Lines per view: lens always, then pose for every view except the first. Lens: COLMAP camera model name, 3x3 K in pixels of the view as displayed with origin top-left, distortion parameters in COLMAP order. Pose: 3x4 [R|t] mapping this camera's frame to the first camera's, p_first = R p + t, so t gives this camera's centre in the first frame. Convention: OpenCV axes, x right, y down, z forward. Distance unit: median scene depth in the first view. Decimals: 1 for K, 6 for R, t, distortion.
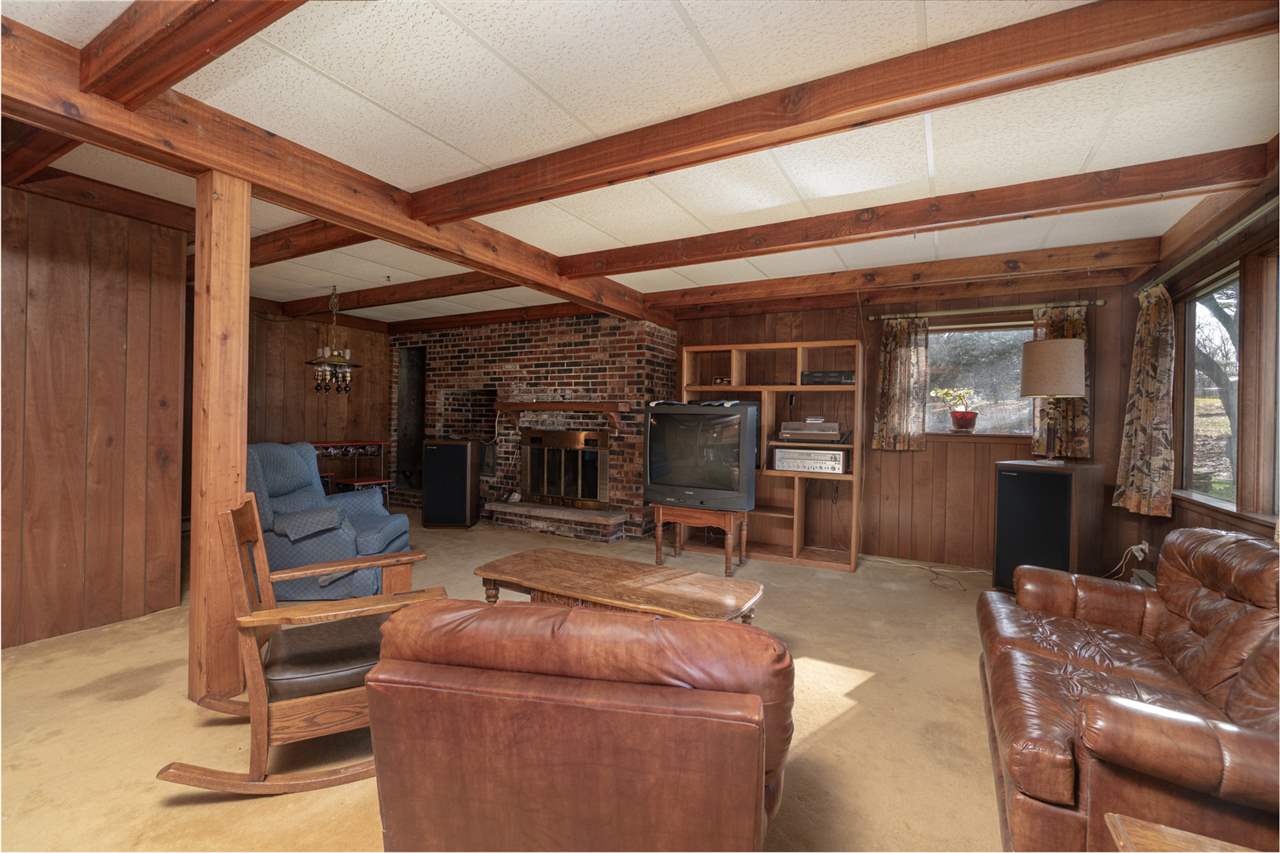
lens RADIAL K [[548.2, 0, 641.3], [0, 548.2, 422.9], [0, 0, 1]] dist [0.002668, -0.000317]
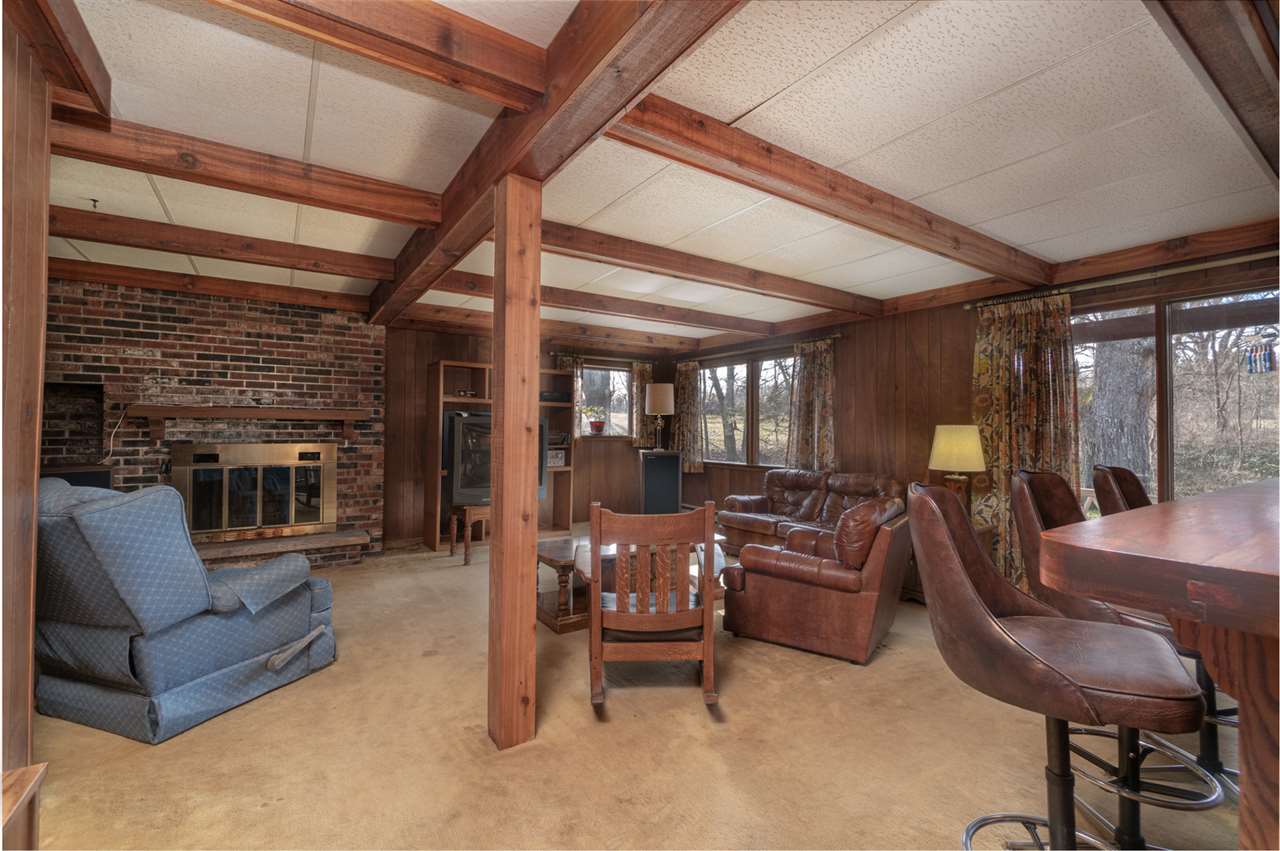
lens RADIAL K [[548.2, 0, 639.4], [0, 548.2, 423.7], [0, 0, 1]] dist [0.002668, -0.000317]
pose [[0.458448, -0.004194, 0.888711, -0.610152], [0.006461, 0.999978, 0.001386, -0.012568], [-0.888698, 0.005107, 0.458465, 0.151049]]
